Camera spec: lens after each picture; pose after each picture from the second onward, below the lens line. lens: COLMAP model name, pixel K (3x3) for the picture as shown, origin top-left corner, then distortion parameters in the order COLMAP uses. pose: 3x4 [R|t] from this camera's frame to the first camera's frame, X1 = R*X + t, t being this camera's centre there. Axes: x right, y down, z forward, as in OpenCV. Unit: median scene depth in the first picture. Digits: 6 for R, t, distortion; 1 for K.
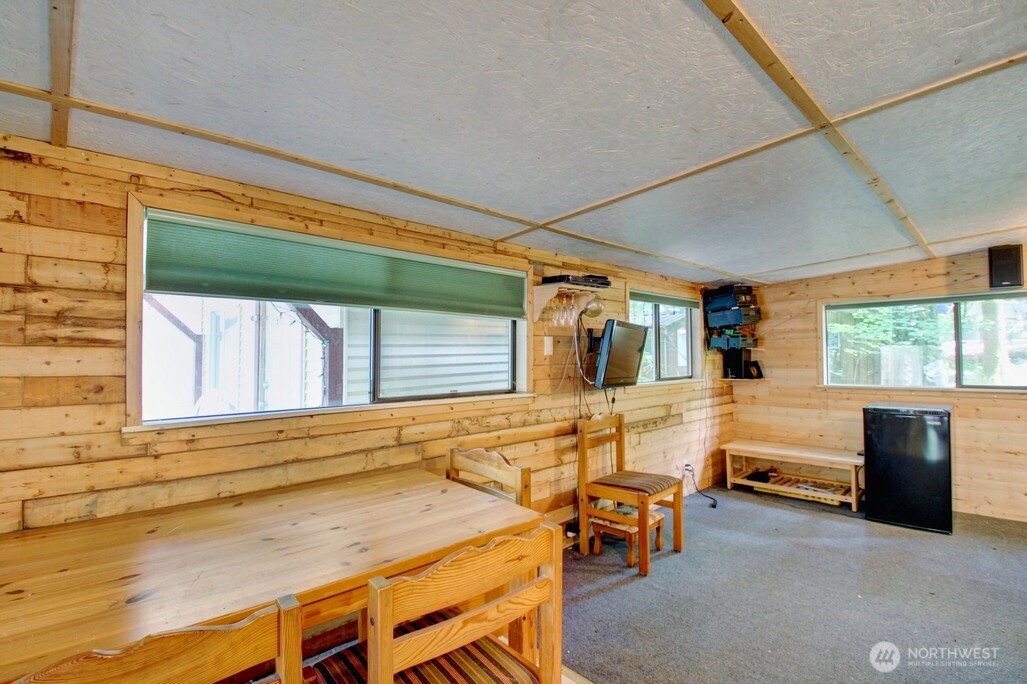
lens RADIAL K [[475.2, 0, 510.5], [0, 475.2, 343.9], [0, 0, 1]] dist [0.022575, -0.034630]
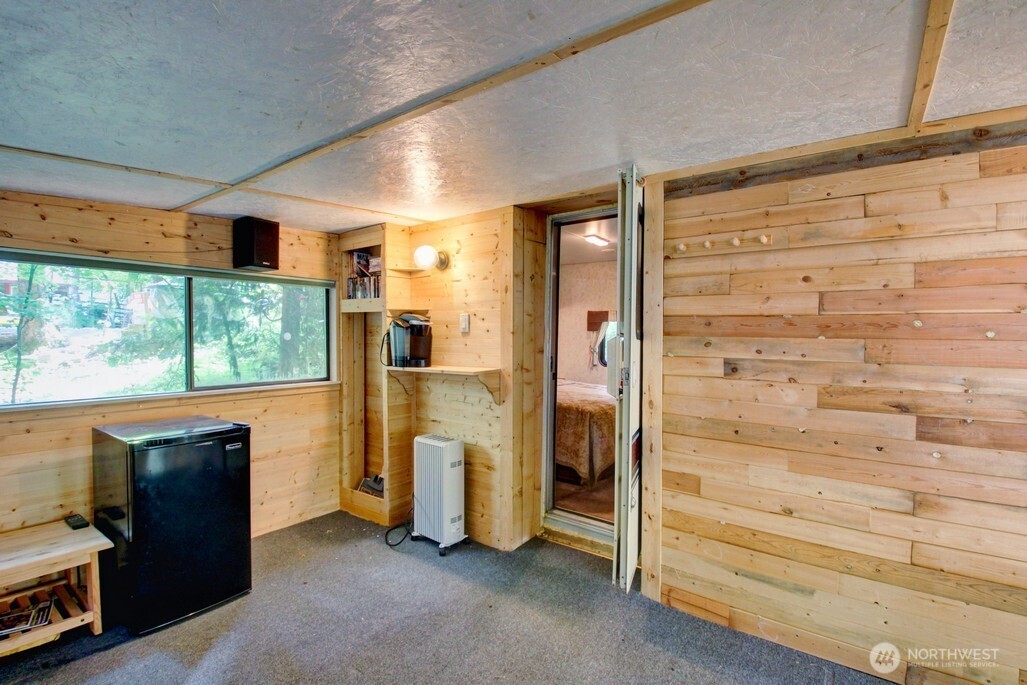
lens RADIAL K [[475.2, 0, 510.5], [0, 475.2, 344.4], [0, 0, 1]] dist [0.022575, -0.034630]
pose [[-0.172584, -0.001945, 0.984993, 0.111887], [-0.024646, 0.999693, -0.002344, 0.007206], [-0.984686, -0.024681, -0.172579, 0.627709]]
